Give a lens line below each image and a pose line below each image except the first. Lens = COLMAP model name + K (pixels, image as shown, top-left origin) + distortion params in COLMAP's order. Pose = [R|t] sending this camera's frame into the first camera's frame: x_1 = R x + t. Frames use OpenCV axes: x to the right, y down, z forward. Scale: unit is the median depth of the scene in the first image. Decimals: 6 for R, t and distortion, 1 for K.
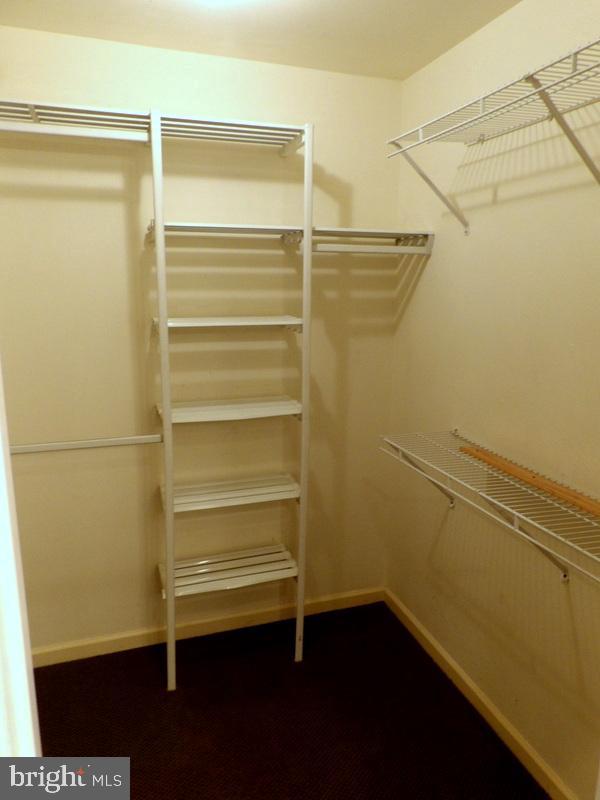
lens RADIAL K [[568.8, 0, 306.6], [0, 568.8, 394.9], [0, 0, 1]] dist [-0.019183, 0.013043]
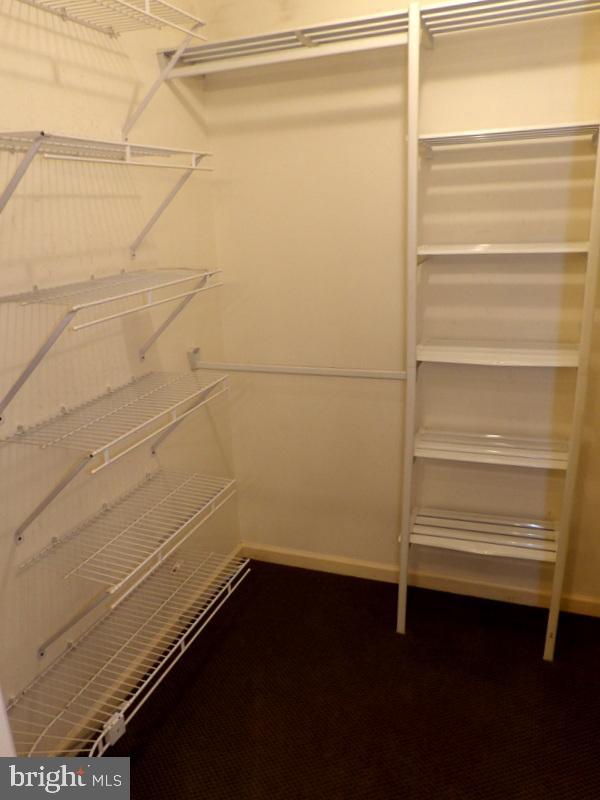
lens RADIAL K [[630.1, 0, 306.7], [0, 630.1, 399.9], [0, 0, 1]] dist [-0.022977, 0.032758]
pose [[0.776845, 0.151632, -0.611162, 0.240910], [-0.081565, 0.986628, 0.141110, -0.015845], [0.624387, -0.059772, 0.778825, 0.078000]]
